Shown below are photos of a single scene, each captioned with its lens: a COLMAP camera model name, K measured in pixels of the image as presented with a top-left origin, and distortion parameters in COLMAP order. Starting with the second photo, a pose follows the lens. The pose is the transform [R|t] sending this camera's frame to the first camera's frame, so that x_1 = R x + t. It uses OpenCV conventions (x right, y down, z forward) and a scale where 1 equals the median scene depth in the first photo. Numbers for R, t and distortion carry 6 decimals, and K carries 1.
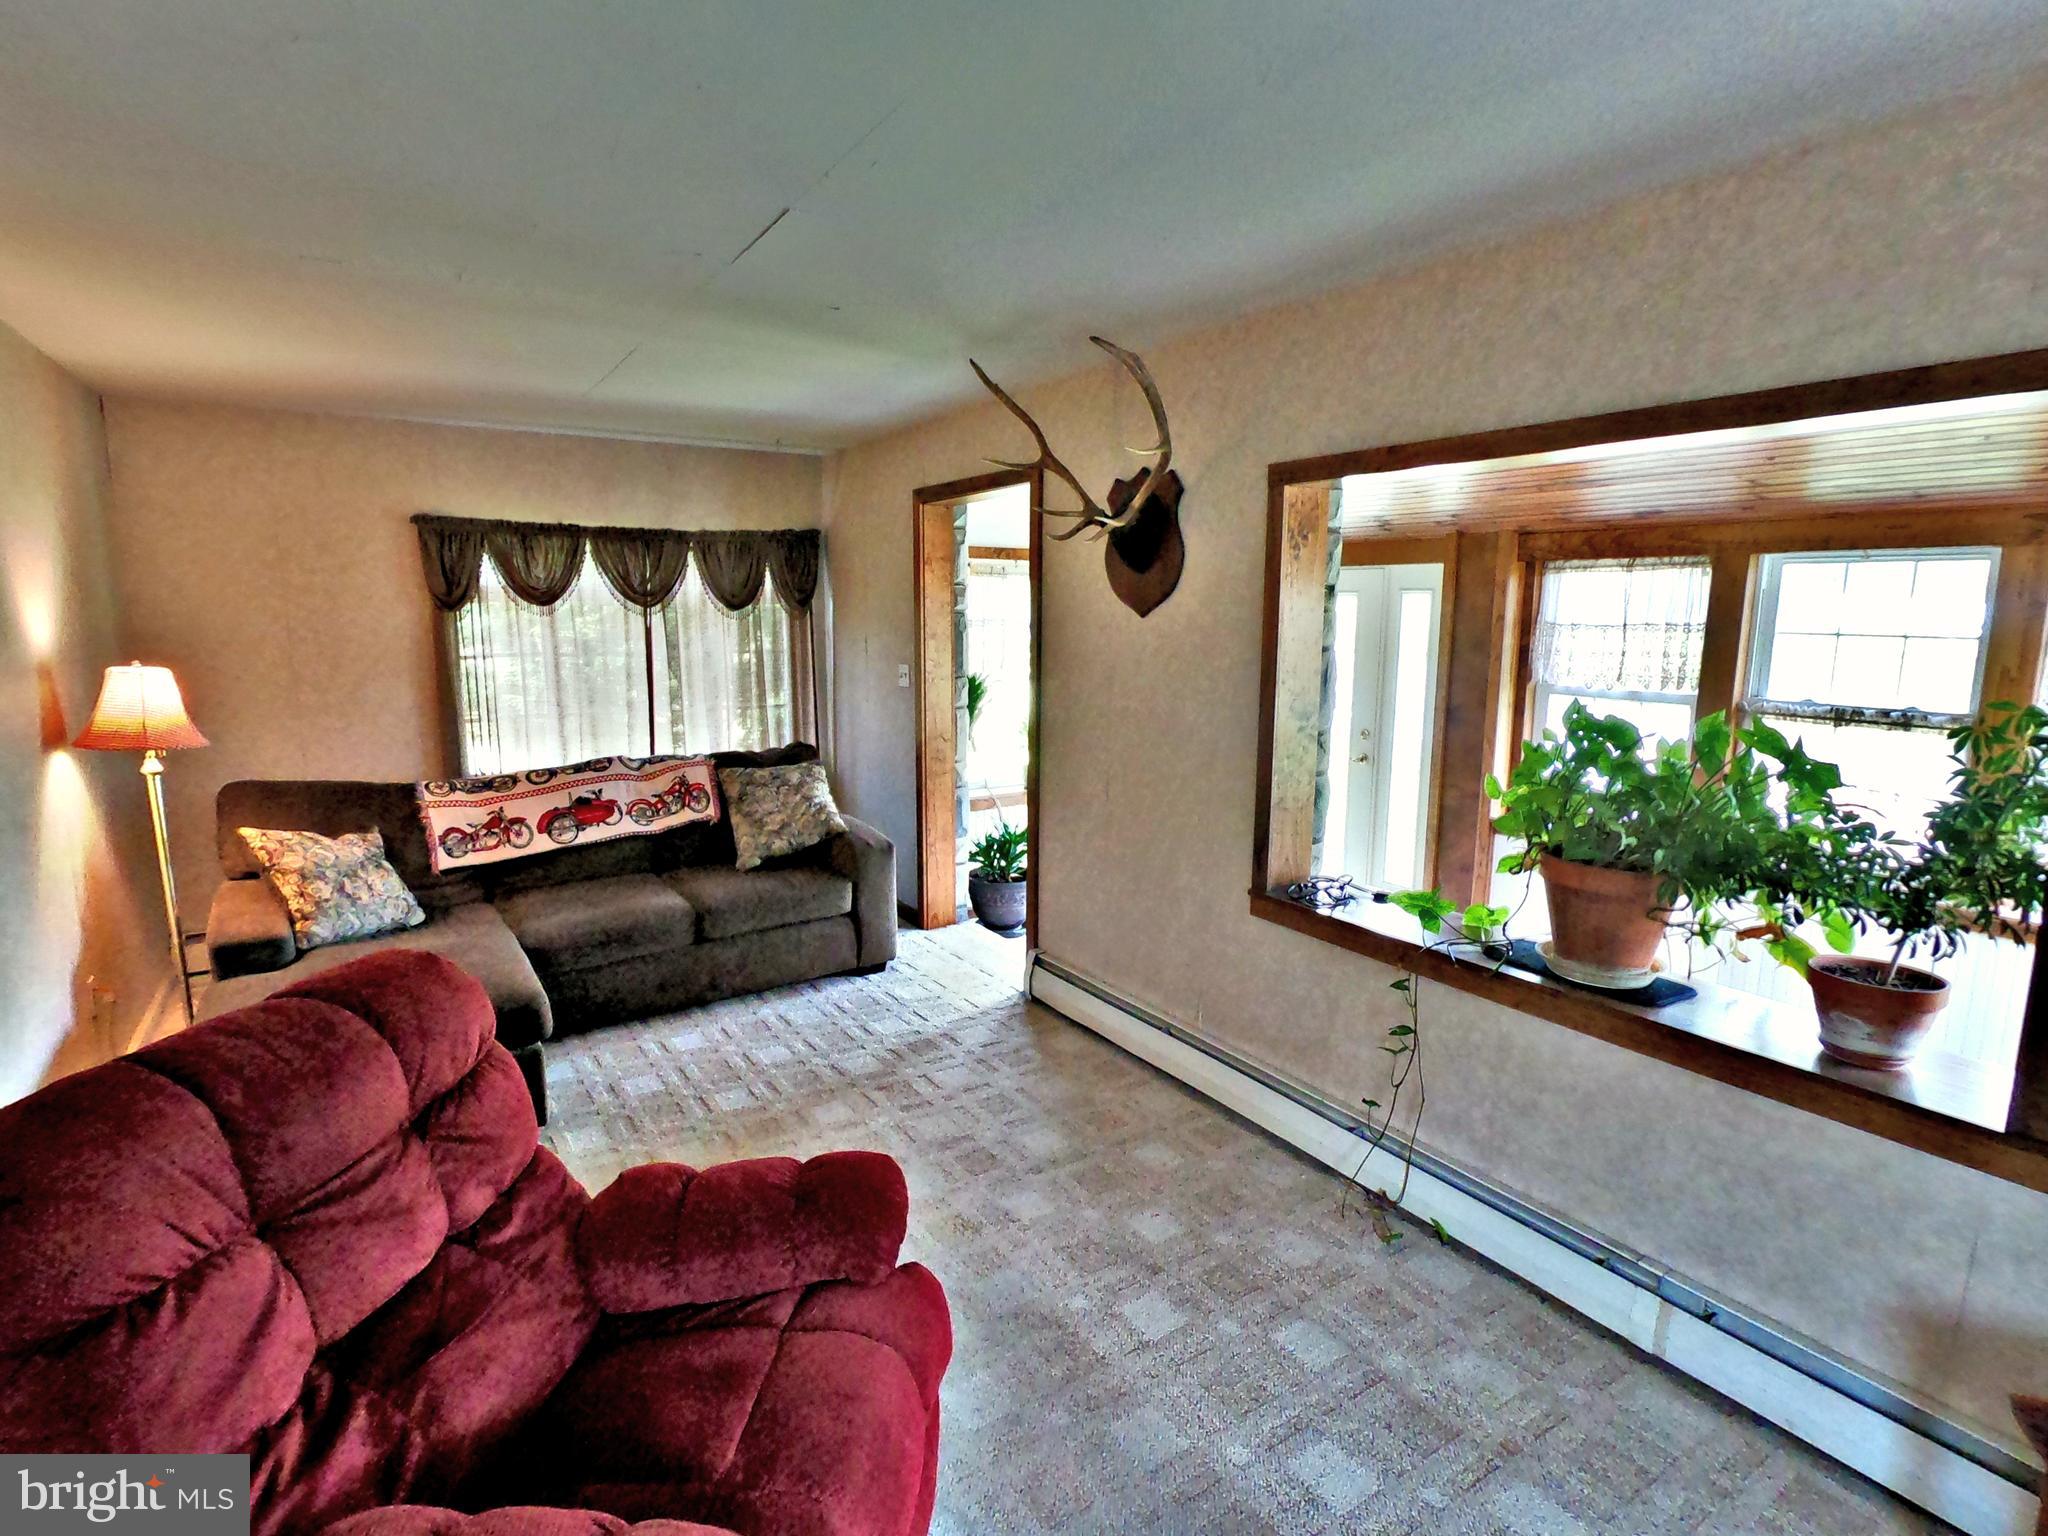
lens RADIAL K [[1031.1, 0, 1024.0], [0, 1031.1, 768.0], [0, 0, 1]] dist [0.001647, -0.001059]
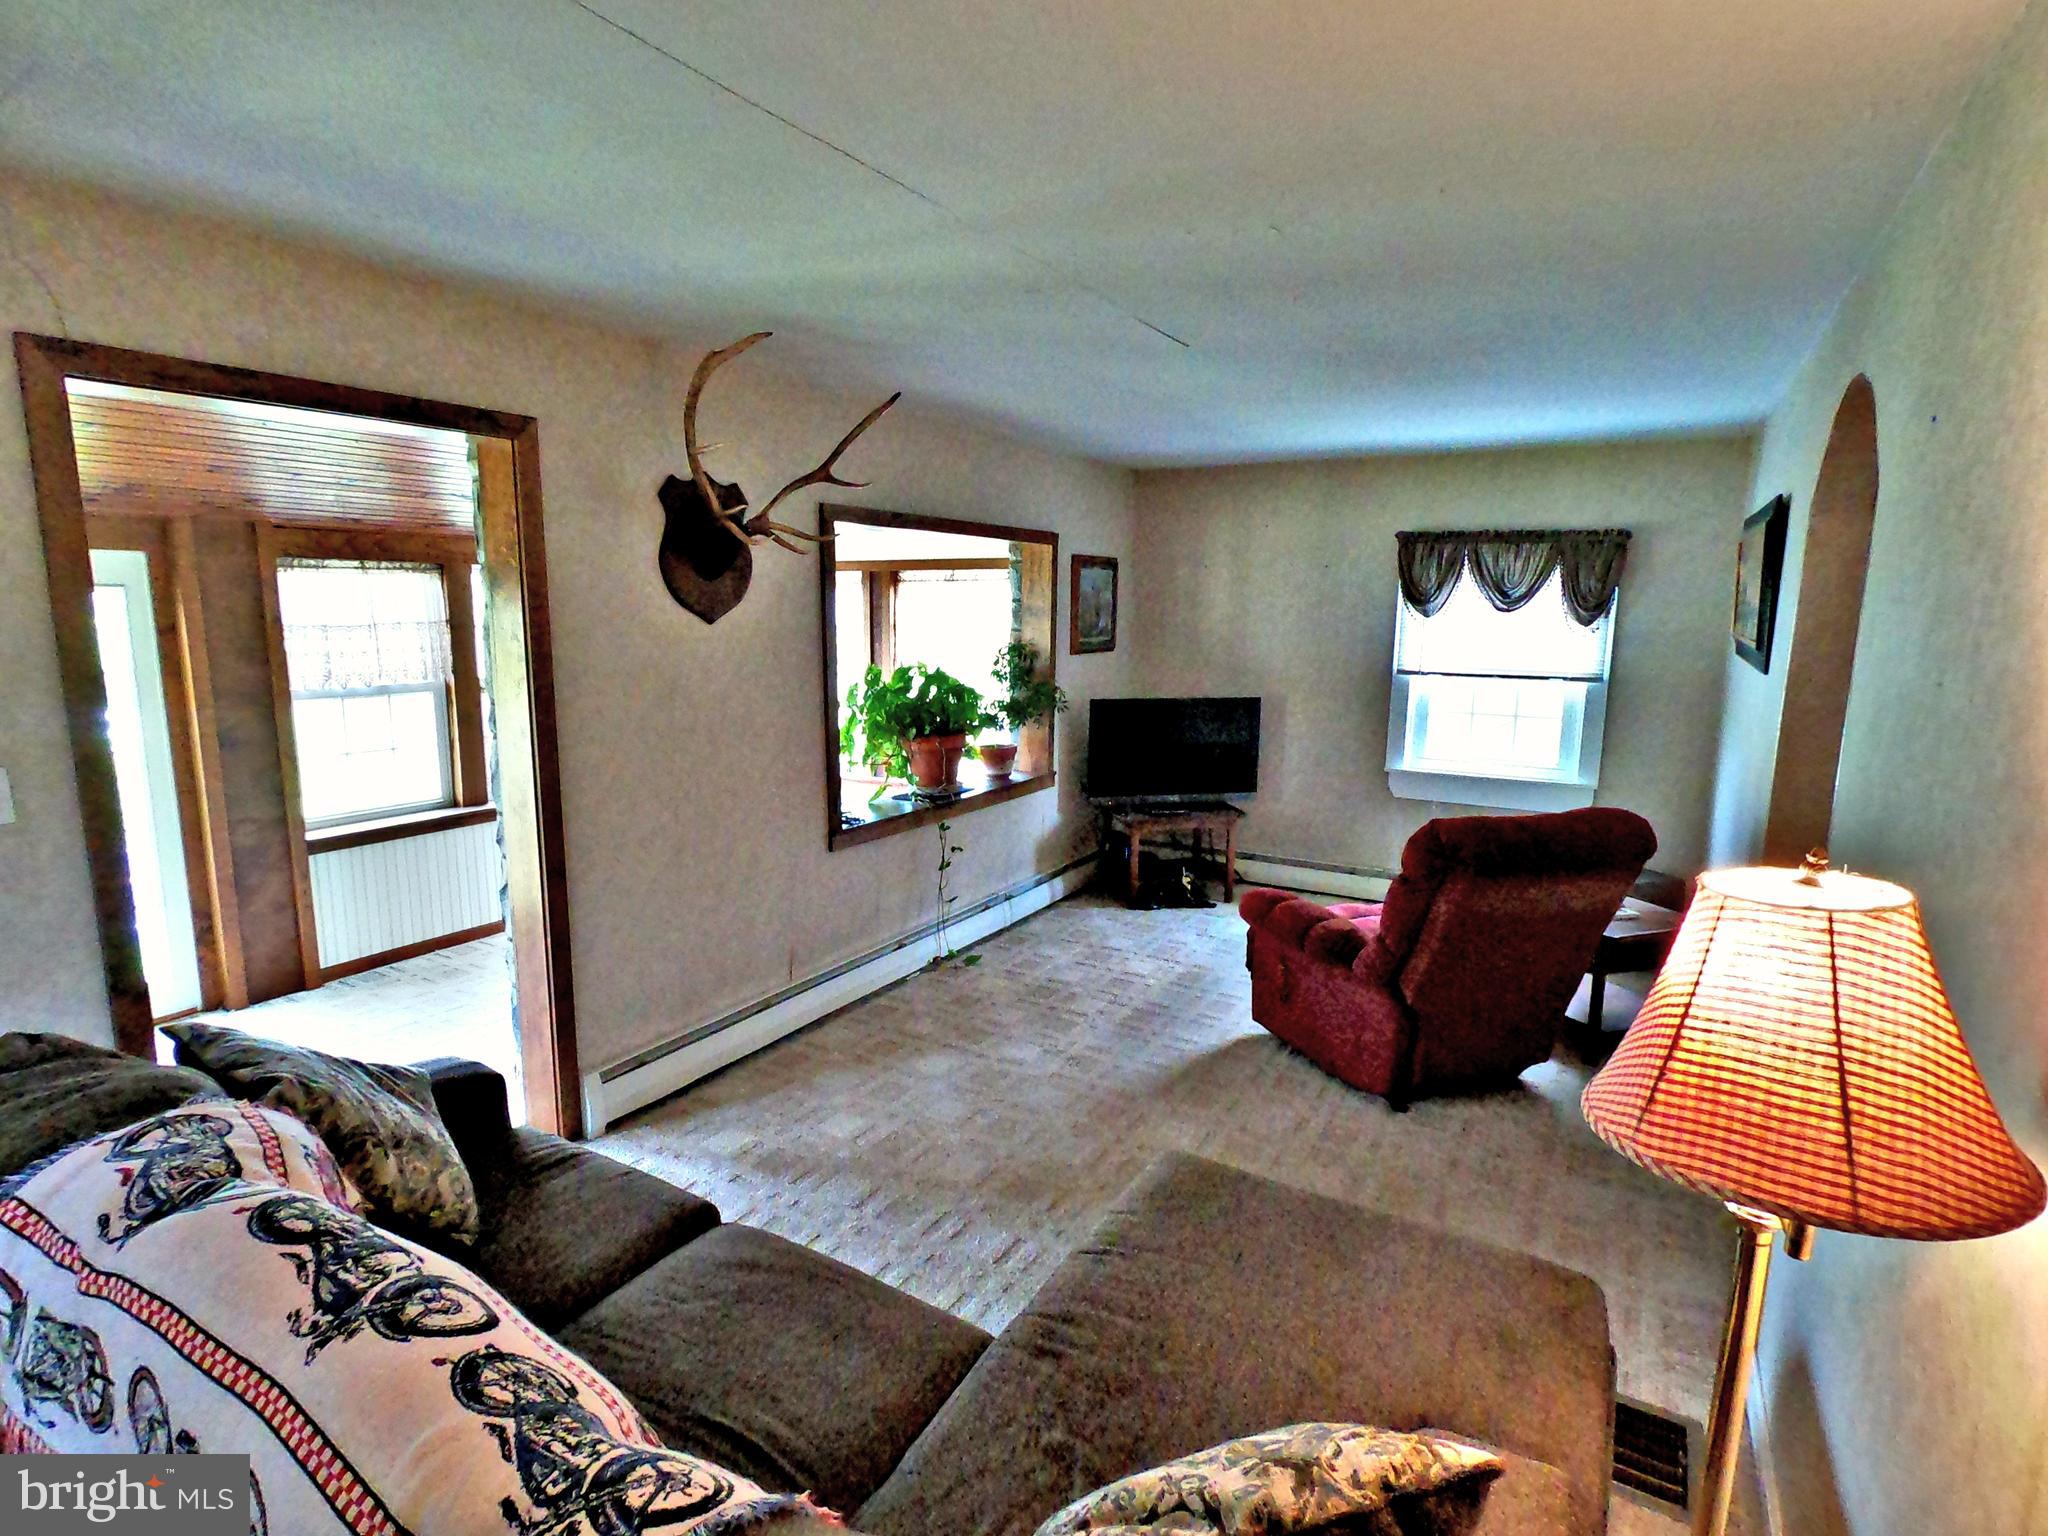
lens RADIAL K [[1031.1, 0, 1024.0], [0, 1031.1, 768.0], [0, 0, 1]] dist [0.001647, -0.001059]
pose [[-0.432392, -0.152094, 0.888766, -0.926745], [0.136916, 0.963167, 0.231437, -0.204551], [-0.891230, 0.221758, -0.395641, 1.170437]]
